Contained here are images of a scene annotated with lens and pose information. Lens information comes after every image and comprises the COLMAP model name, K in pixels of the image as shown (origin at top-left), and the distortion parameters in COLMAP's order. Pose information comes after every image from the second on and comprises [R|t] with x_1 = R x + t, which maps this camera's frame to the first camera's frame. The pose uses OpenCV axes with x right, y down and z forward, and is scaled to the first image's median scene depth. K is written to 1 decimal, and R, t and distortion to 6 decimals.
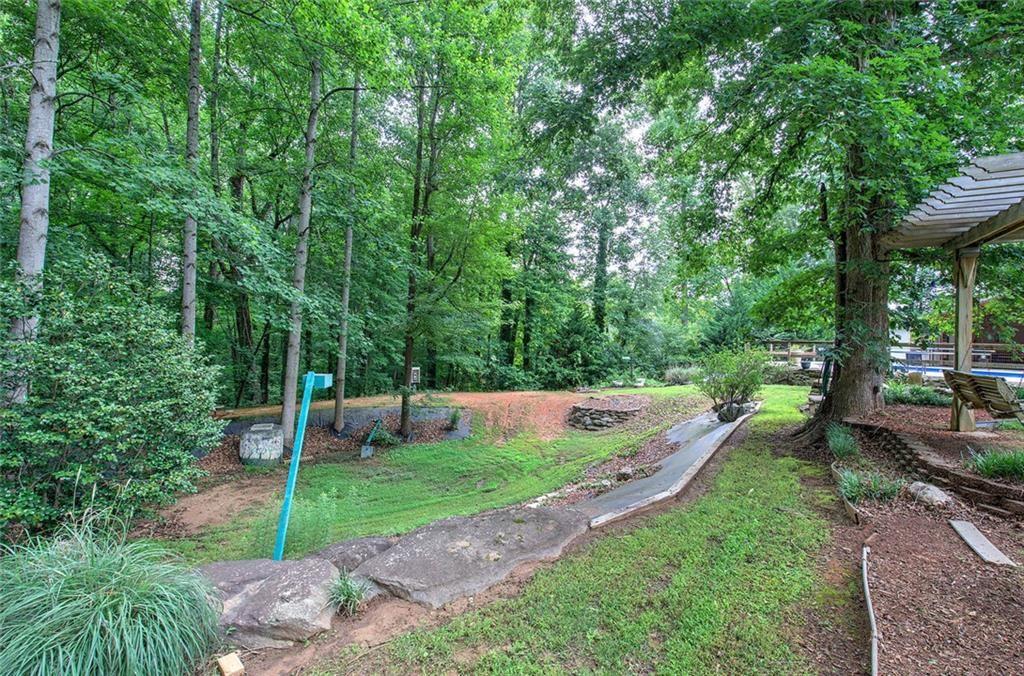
lens RADIAL K [[432.7, 0, 523.8], [0, 432.7, 337.5], [0, 0, 1]] dist [0.000573, 0.001147]
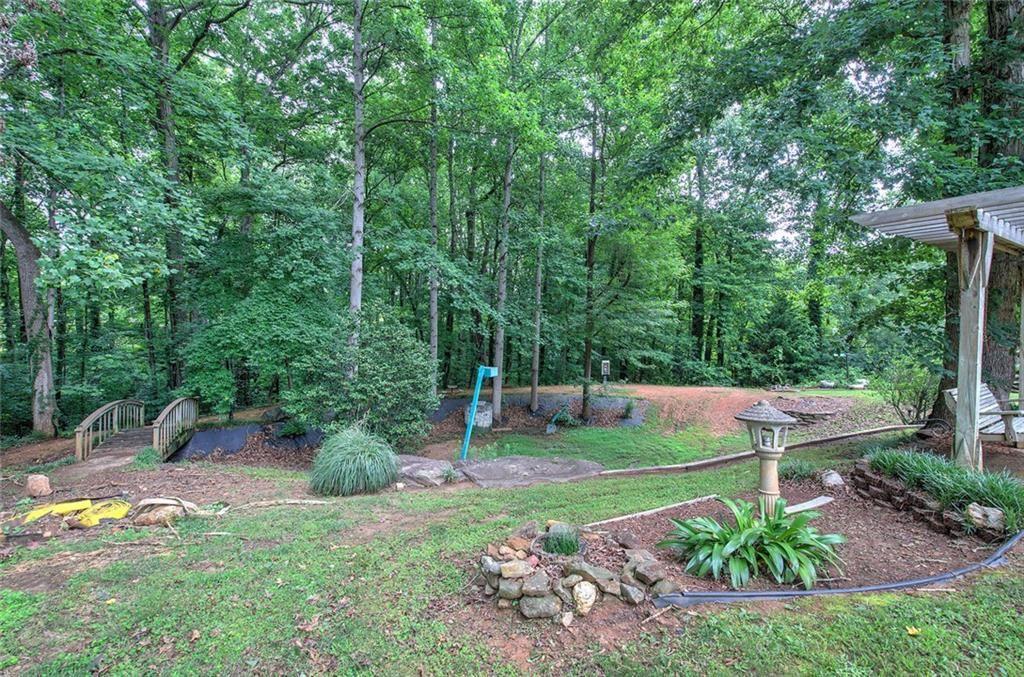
lens RADIAL K [[432.7, 0, 523.8], [0, 432.7, 338.0], [0, 0, 1]] dist [0.000573, 0.001147]
pose [[0.878256, -0.003881, -0.478175, 0.140441], [0.014160, 0.999740, 0.017892, -0.016626], [0.477981, -0.022485, 0.878082, -0.102159]]
